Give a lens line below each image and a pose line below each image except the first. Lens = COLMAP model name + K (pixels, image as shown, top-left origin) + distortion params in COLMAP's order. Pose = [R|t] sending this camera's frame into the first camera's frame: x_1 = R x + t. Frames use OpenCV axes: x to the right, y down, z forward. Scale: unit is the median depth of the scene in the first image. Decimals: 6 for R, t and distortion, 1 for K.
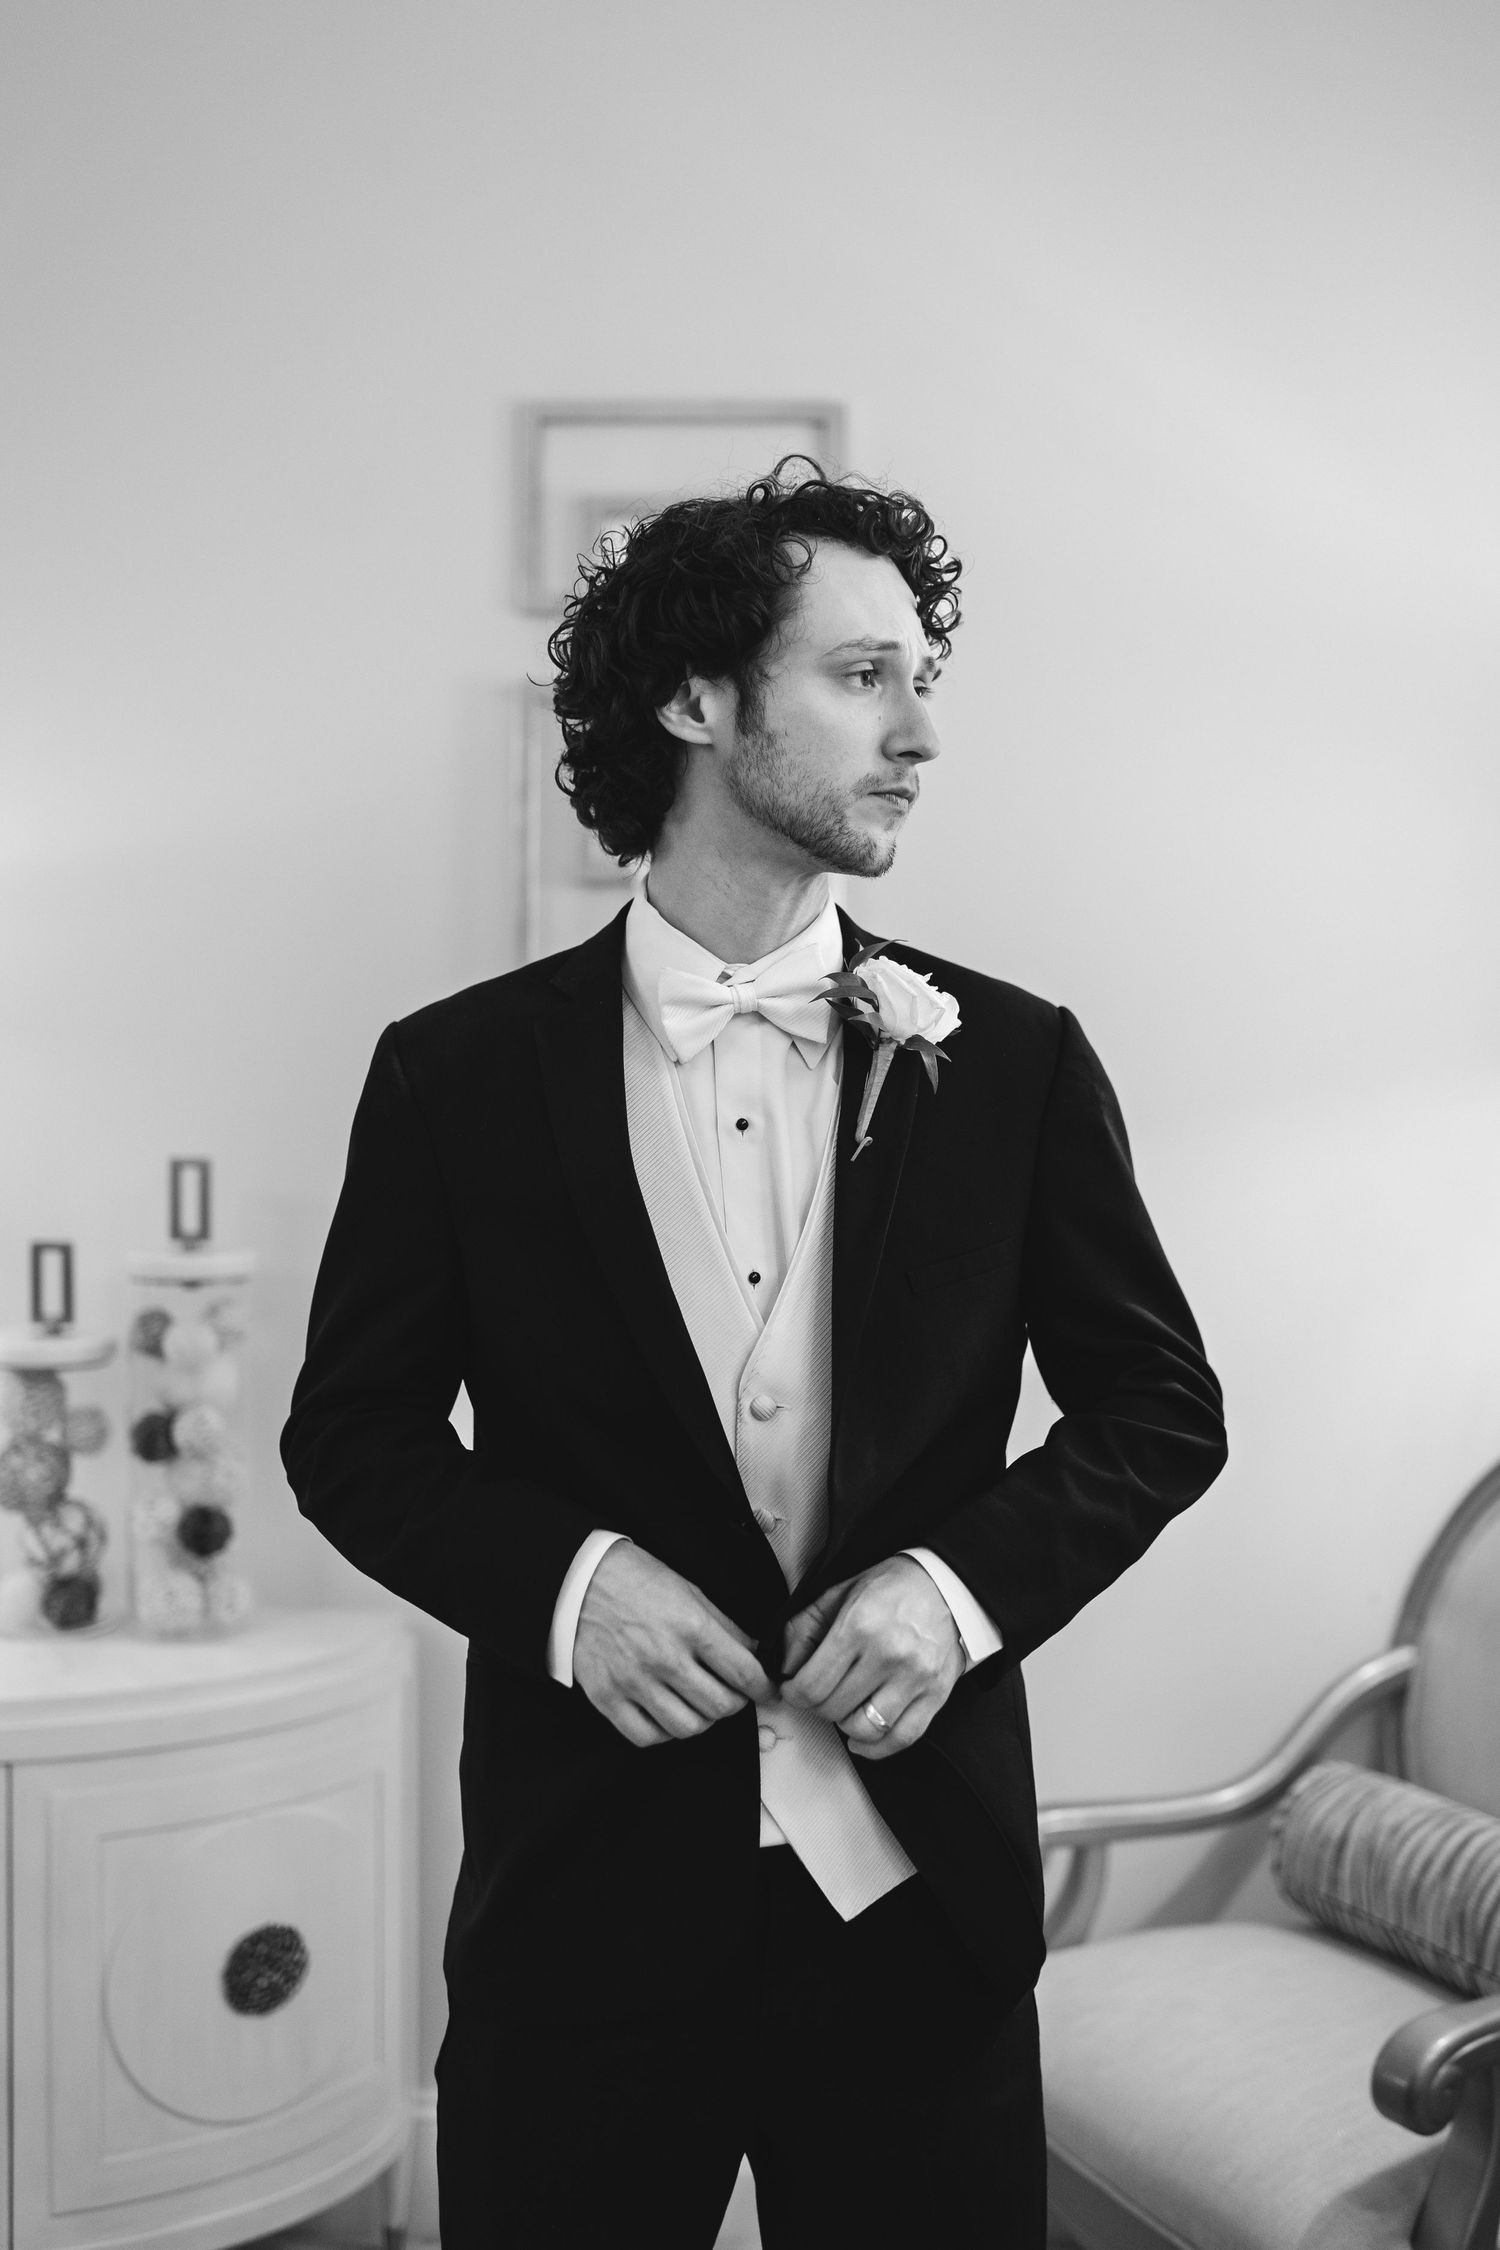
lens RADIAL K [[2217.7, 0, 752.1], [0, 2217.7, 1197.9], [0, 0, 1]] dist [-0.003865, 0.024459]
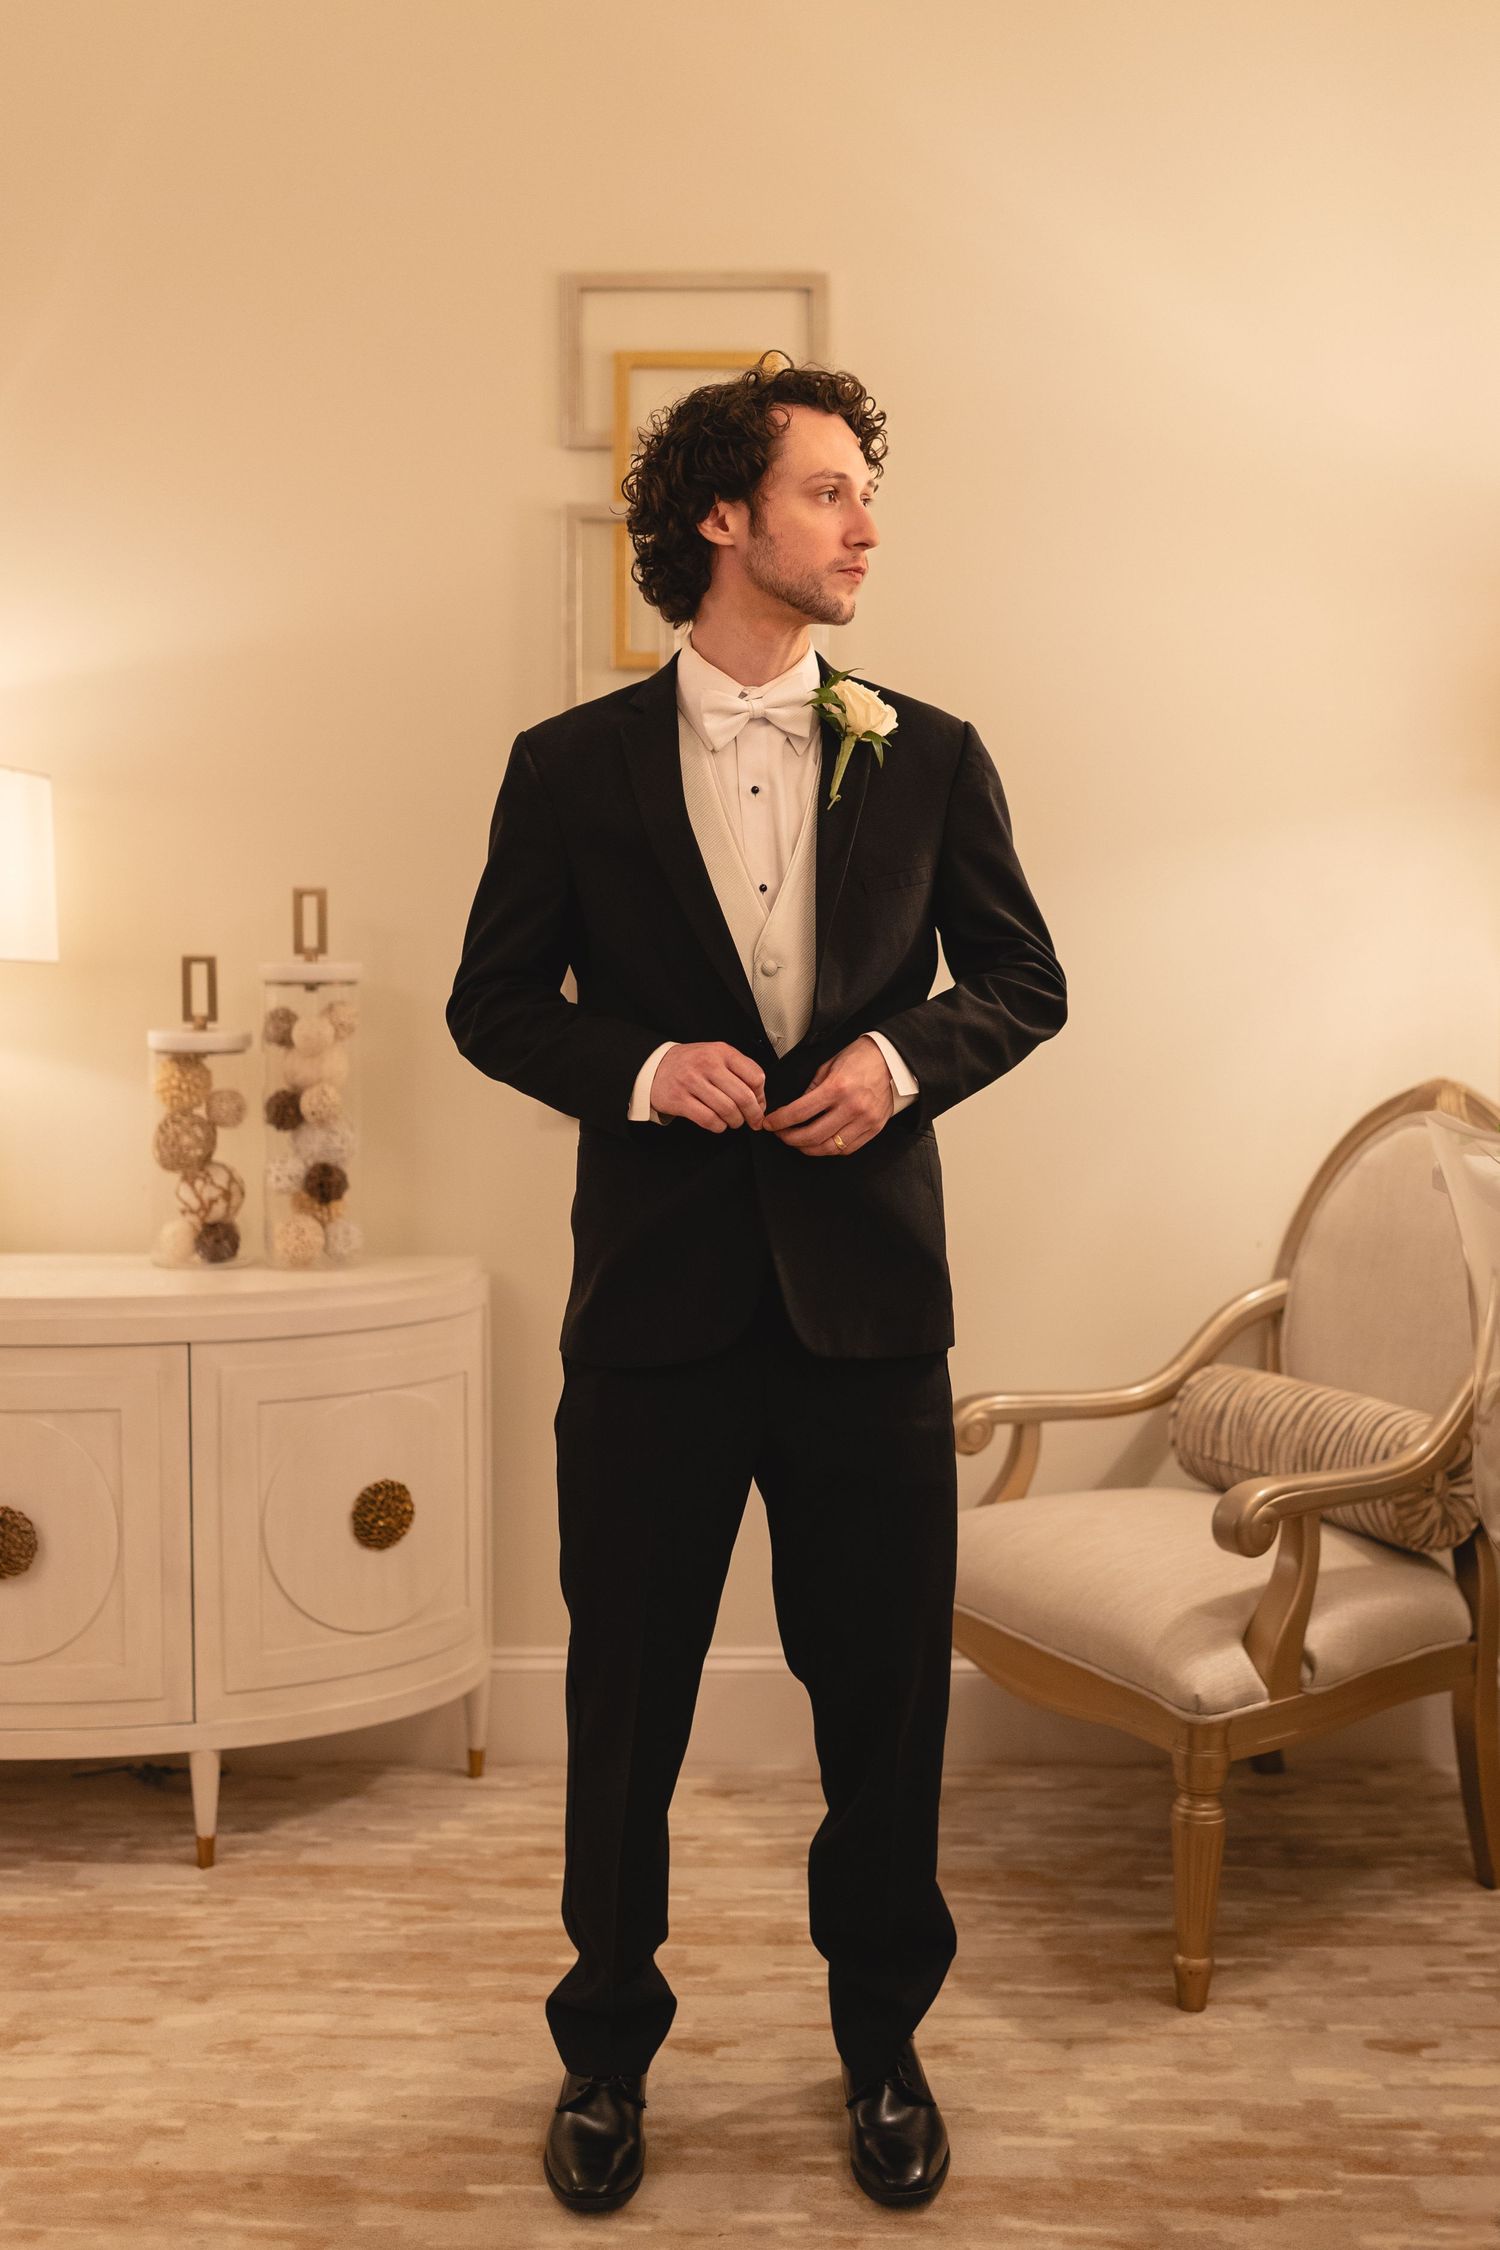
lens RADIAL K [[2320.6, 0, 747.3], [0, 2320.6, 1119.8], [0, 0, 1]] dist [0.047248, 0.005215]
pose [[0.999975, -0.007034, -0.000160, -0.006202], [0.007036, 0.999581, 0.028082, 0.082258], [-0.000037, -0.028083, 0.999606, -0.338368]]
